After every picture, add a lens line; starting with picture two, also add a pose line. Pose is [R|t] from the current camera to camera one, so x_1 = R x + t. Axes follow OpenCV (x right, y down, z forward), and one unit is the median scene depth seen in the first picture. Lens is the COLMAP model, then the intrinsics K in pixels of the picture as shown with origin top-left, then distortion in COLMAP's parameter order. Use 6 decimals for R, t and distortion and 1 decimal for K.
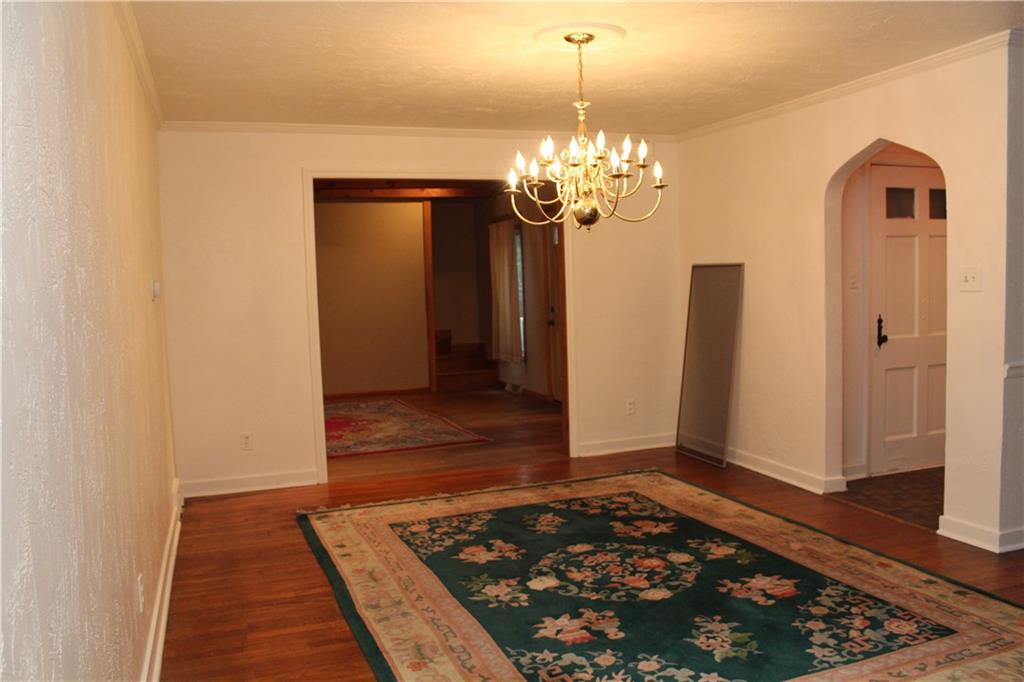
lens RADIAL K [[861.3, 0, 517.2], [0, 861.3, 342.1], [0, 0, 1]] dist [-0.128073, 0.020660]
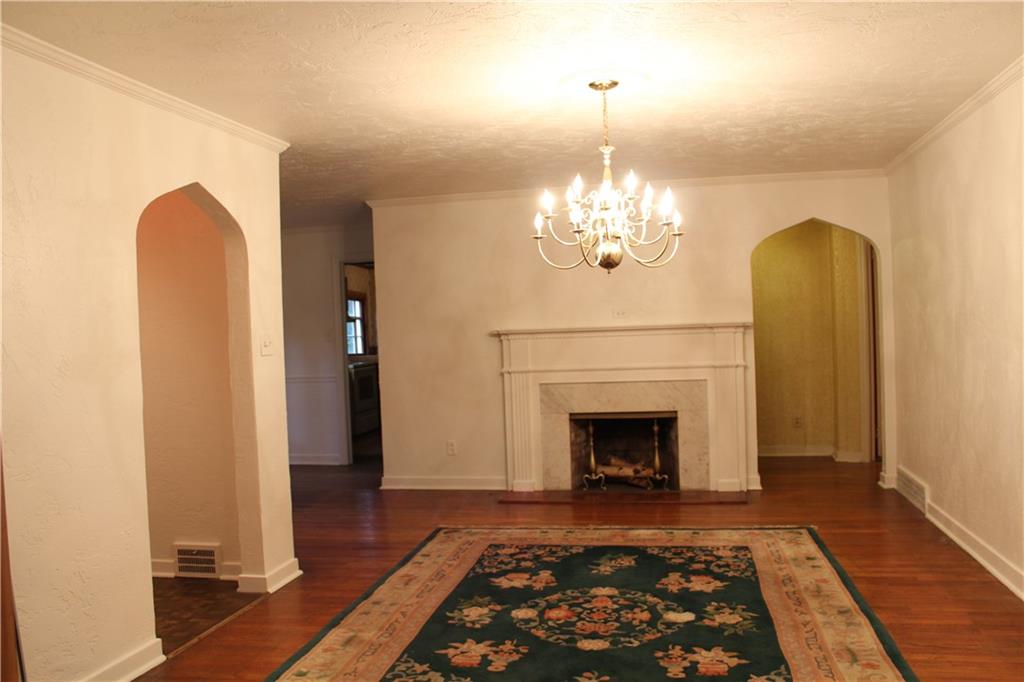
lens RADIAL K [[861.3, 0, 513.4], [0, 861.3, 343.2], [0, 0, 1]] dist [-0.128073, 0.020660]
pose [[-0.850089, 0.054617, 0.523800, -0.341856], [0.100831, 0.993087, 0.060090, -0.119838], [-0.516897, 0.103897, -0.849719, 1.894616]]
